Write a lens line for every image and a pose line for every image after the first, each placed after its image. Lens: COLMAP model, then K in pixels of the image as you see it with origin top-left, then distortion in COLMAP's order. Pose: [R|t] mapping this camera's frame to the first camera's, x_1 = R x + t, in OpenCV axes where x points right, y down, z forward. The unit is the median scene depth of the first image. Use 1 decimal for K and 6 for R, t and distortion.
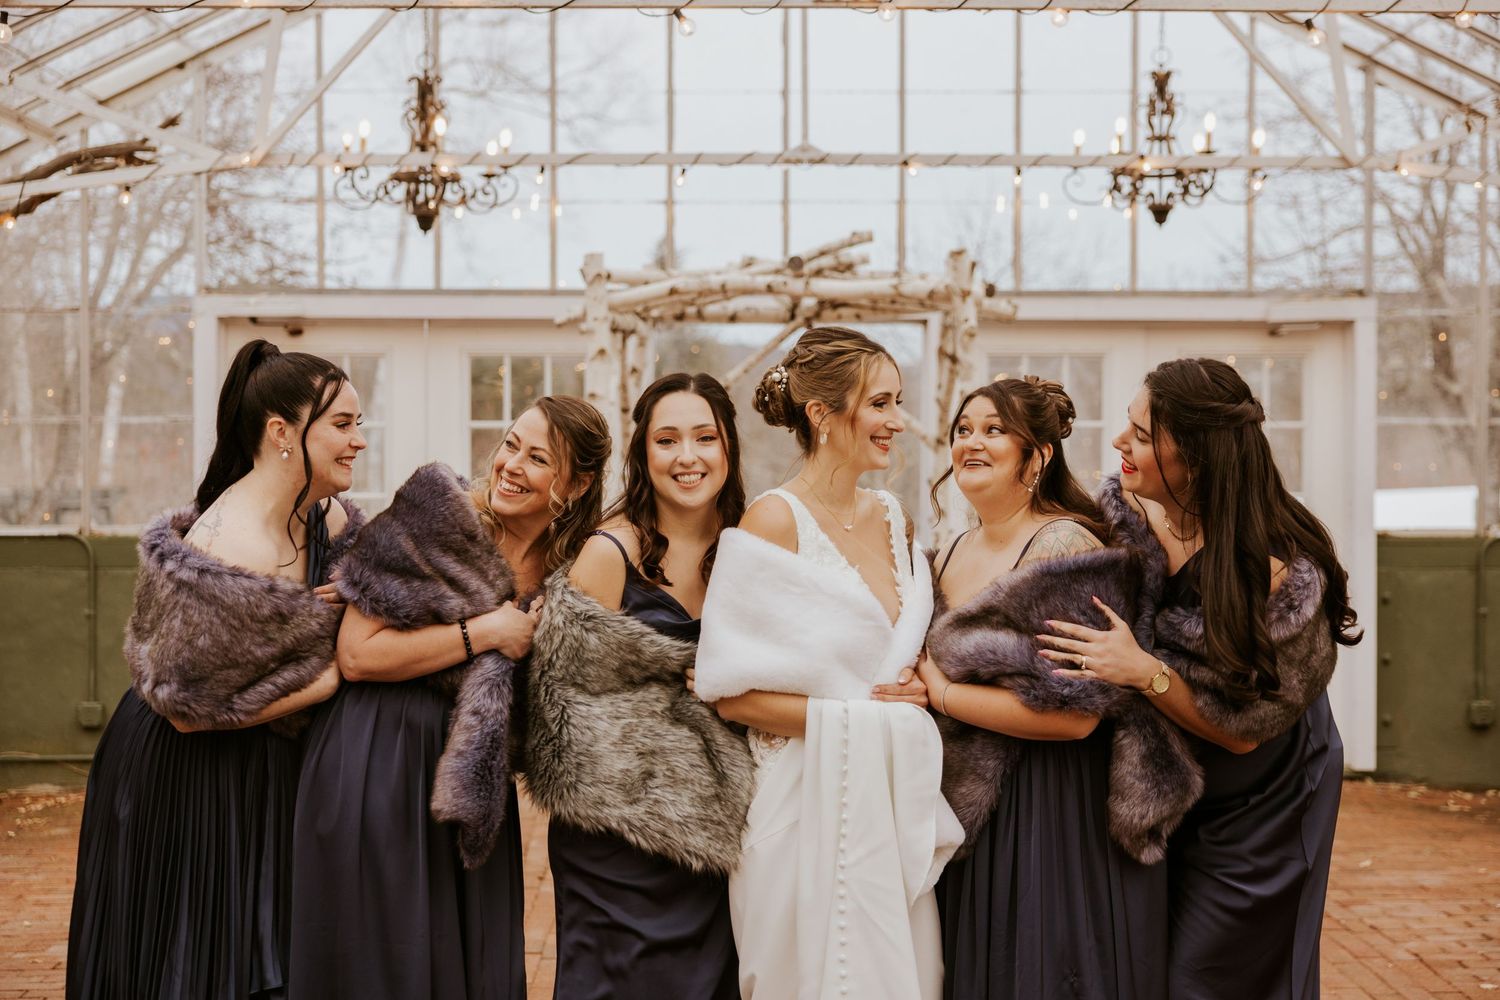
lens RADIAL K [[2221.5, 0, 750.0], [0, 2221.5, 515.6], [0, 0, 1]] dist [-0.170151, -0.027567]
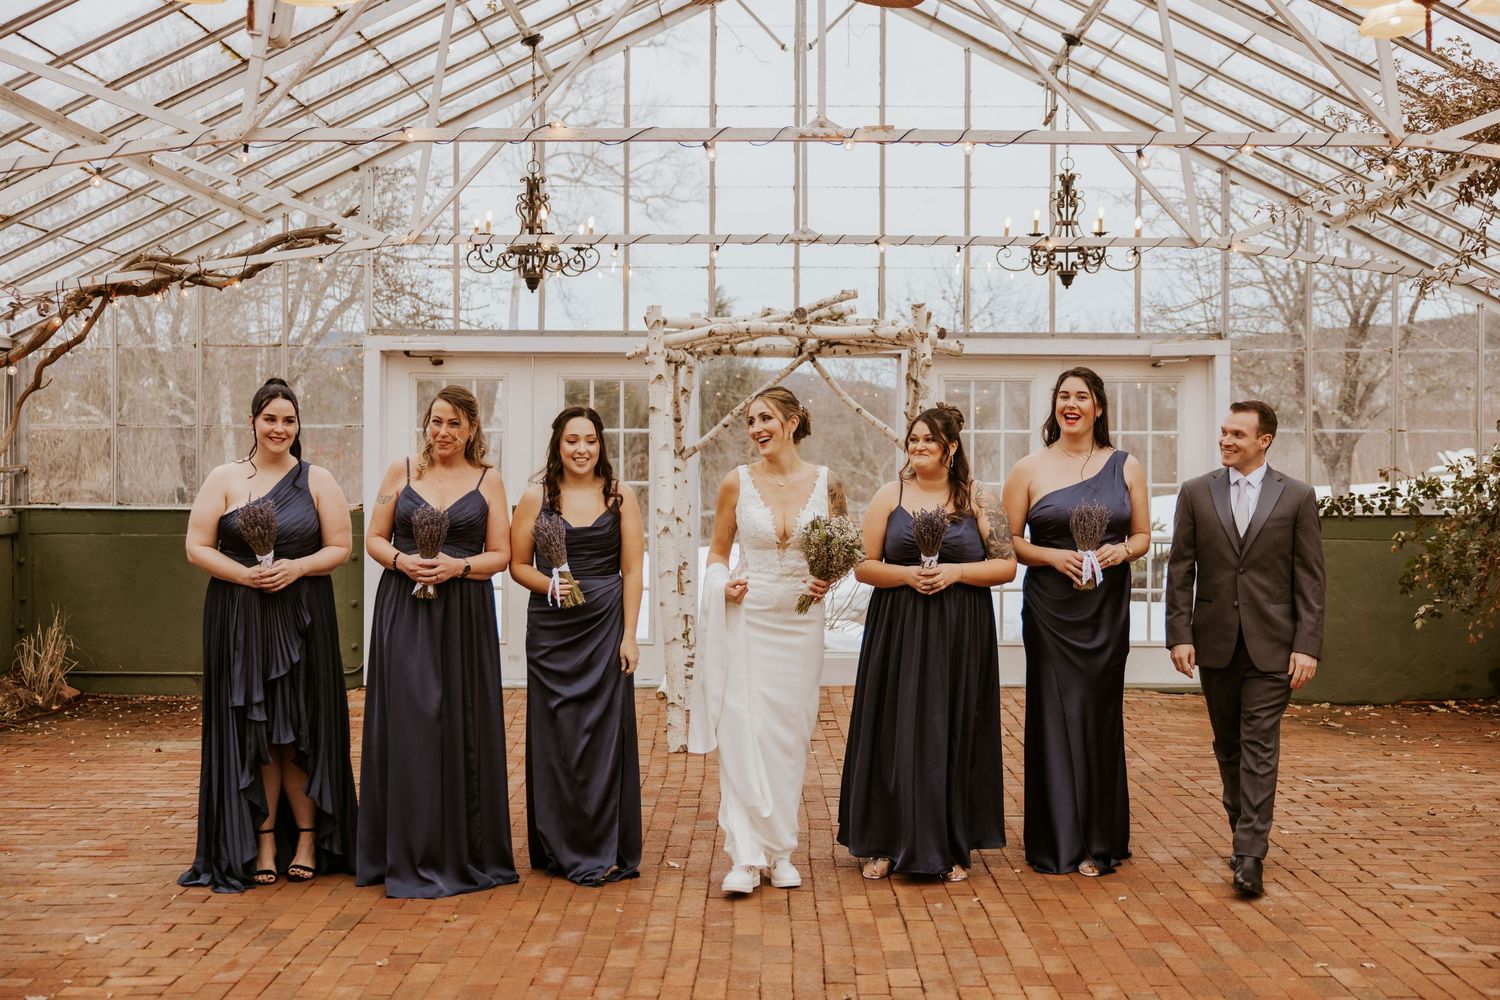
lens RADIAL K [[1796.8, 0, 750.0], [0, 1796.8, 500.0], [0, 0, 1]] dist [-0.223692, -0.004201]
pose [[0.999678, 0.004333, -0.025009, 0.017152], [-0.004476, 0.999974, -0.005679, 0.008374], [0.024984, 0.005789, 0.999671, -0.110980]]
